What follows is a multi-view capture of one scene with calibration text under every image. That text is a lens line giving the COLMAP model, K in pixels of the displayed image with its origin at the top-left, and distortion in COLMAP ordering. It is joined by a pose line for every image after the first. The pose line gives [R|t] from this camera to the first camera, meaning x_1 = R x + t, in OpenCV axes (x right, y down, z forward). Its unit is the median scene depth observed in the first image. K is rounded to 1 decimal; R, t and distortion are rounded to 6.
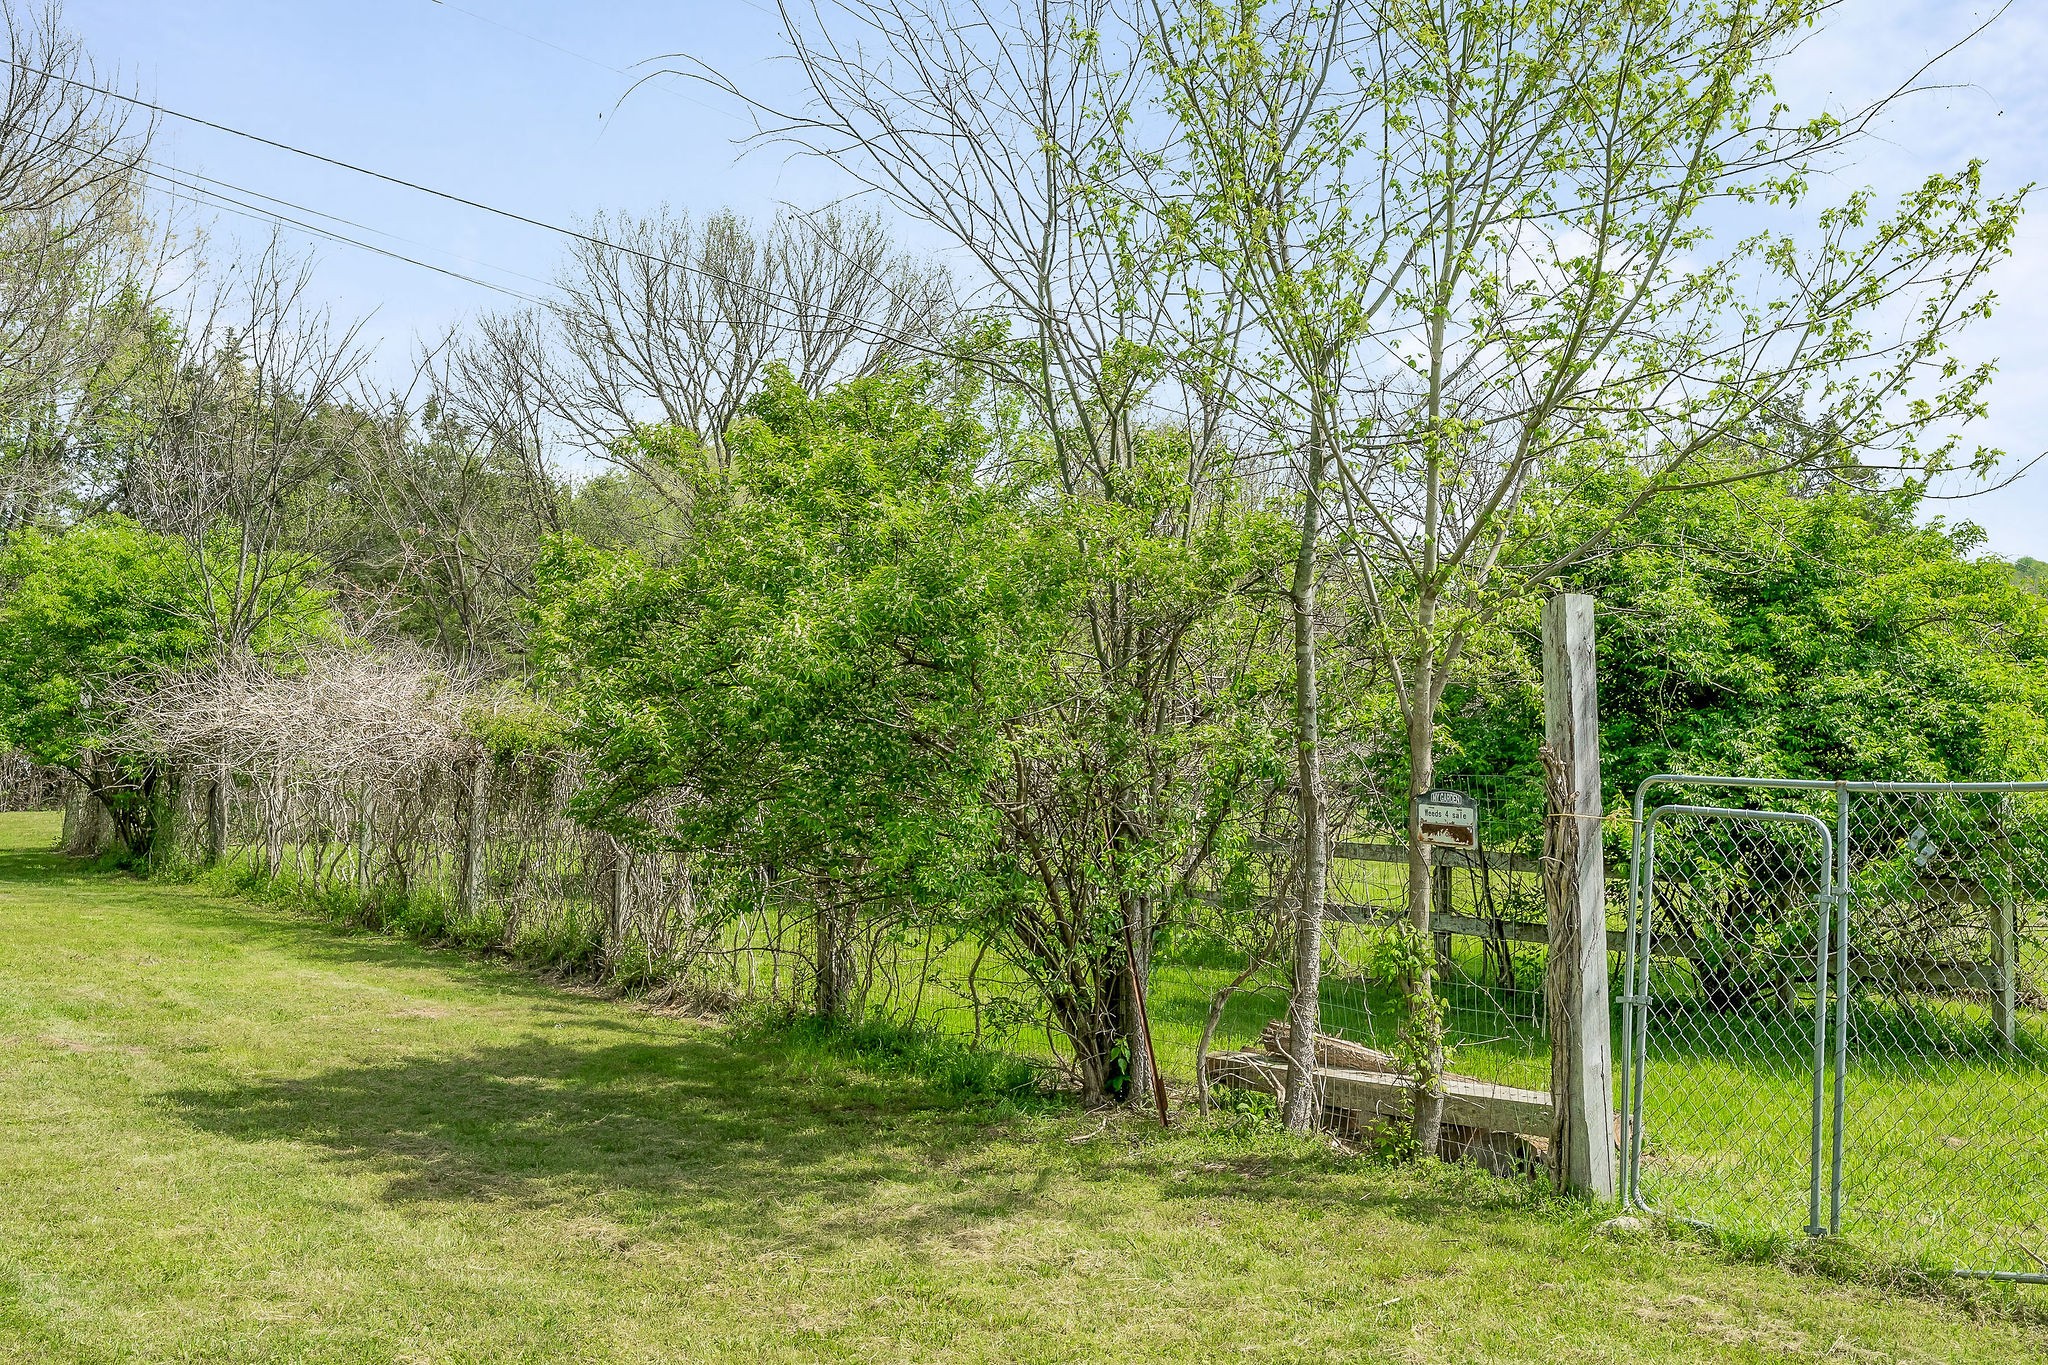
lens RADIAL K [[1383.0, 0, 1023.8], [0, 1383.0, 694.3], [0, 0, 1]] dist [0.020781, -0.016182]
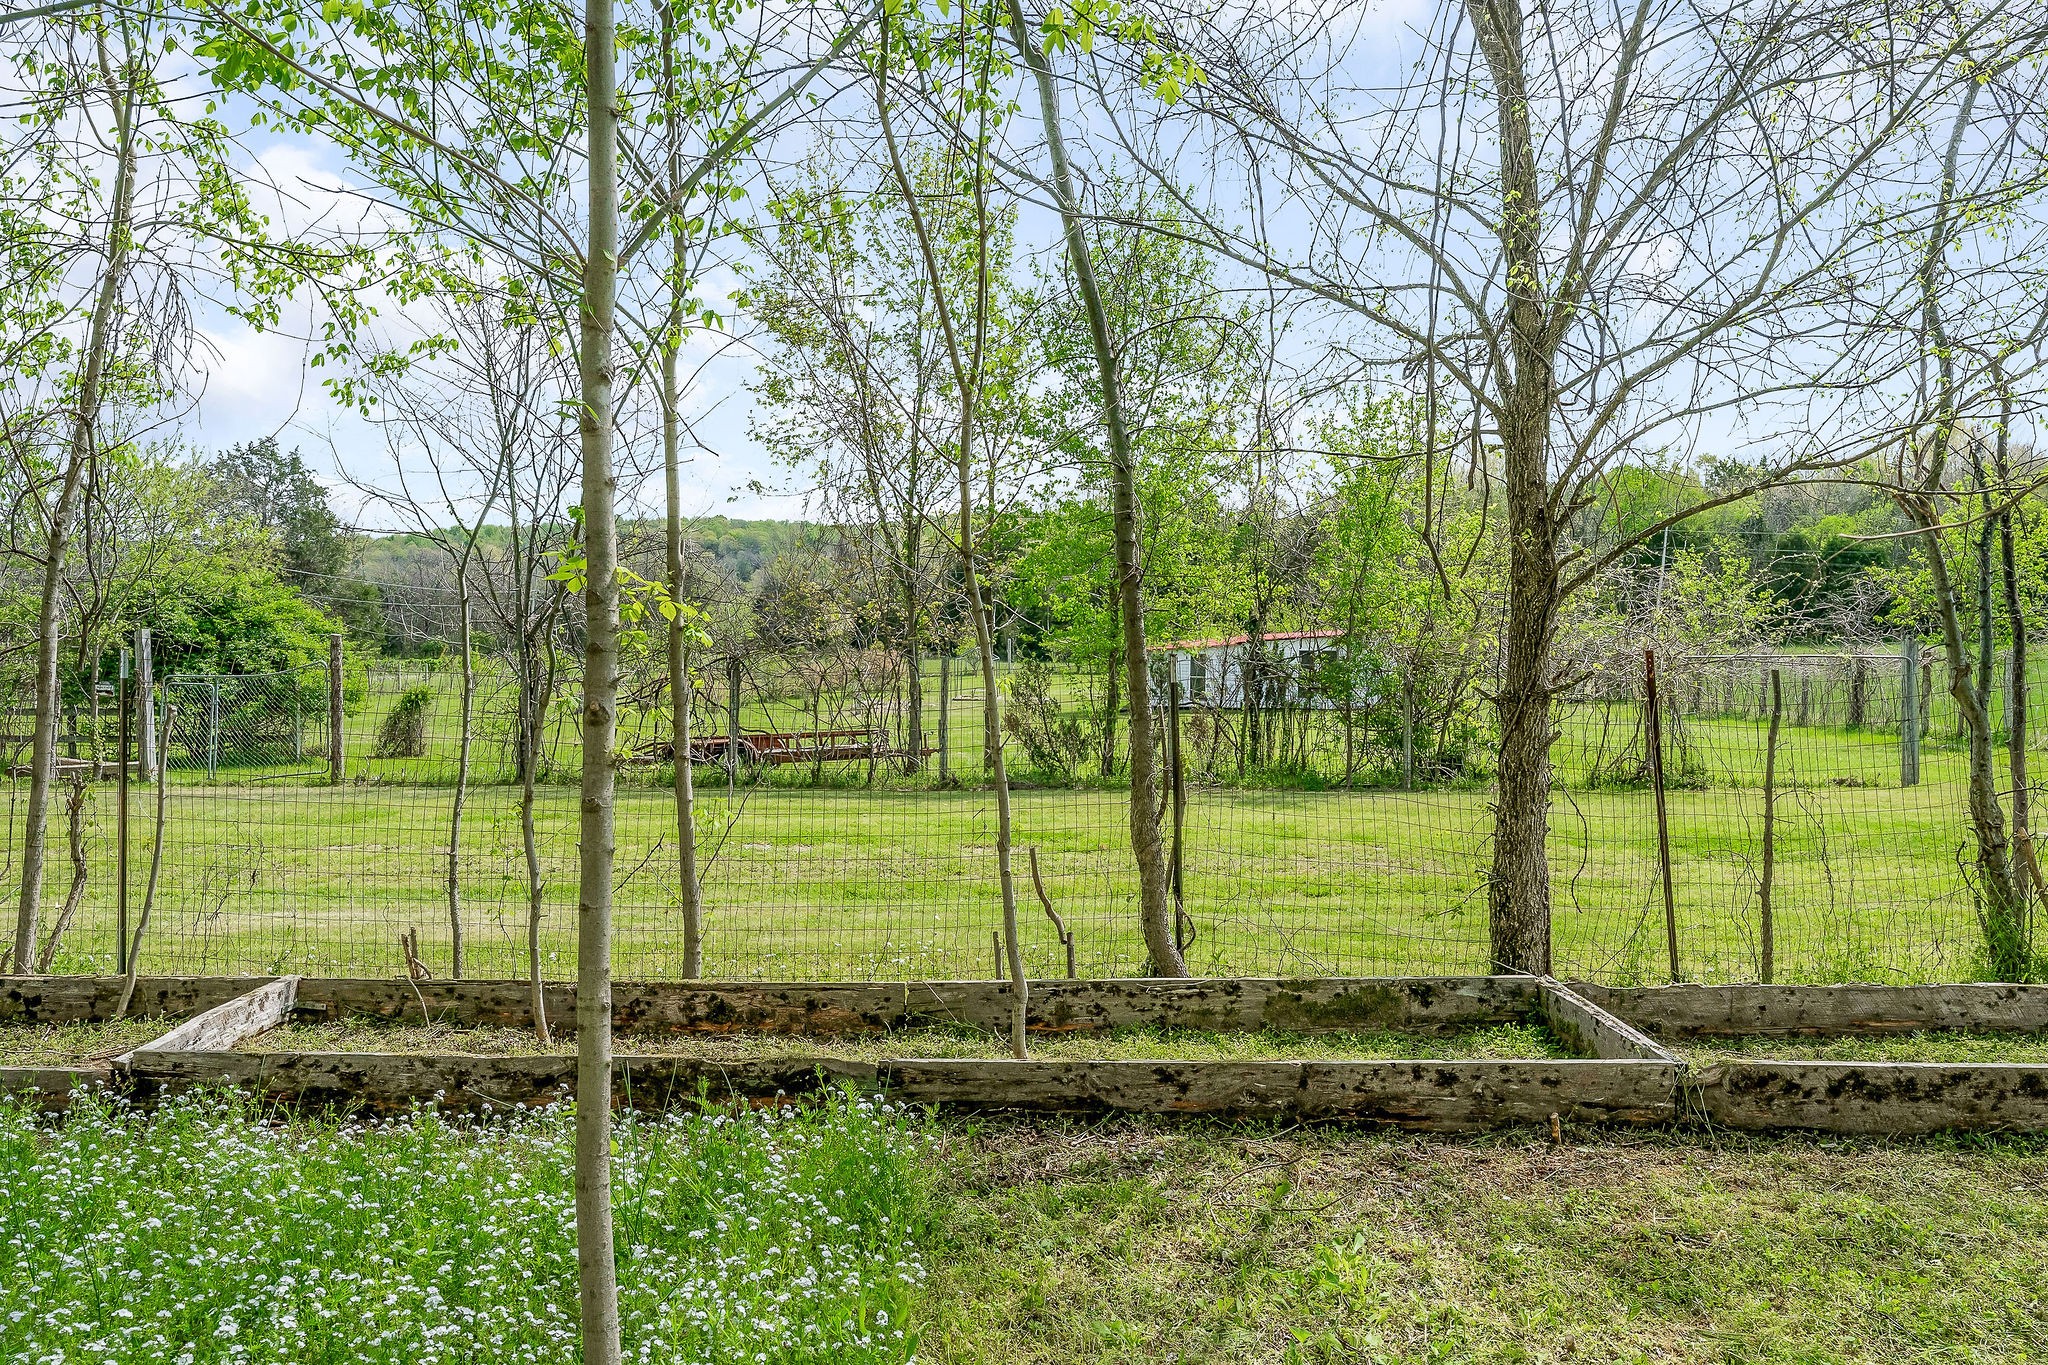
lens RADIAL K [[1383.0, 0, 1023.8], [0, 1383.0, 694.3], [0, 0, 1]] dist [0.020781, -0.016182]
pose [[0.570601, -0.026226, 0.820809, -0.911837], [-0.027089, 0.998345, 0.050730, -0.099224], [-0.820781, -0.051182, 0.568946, -2.115082]]
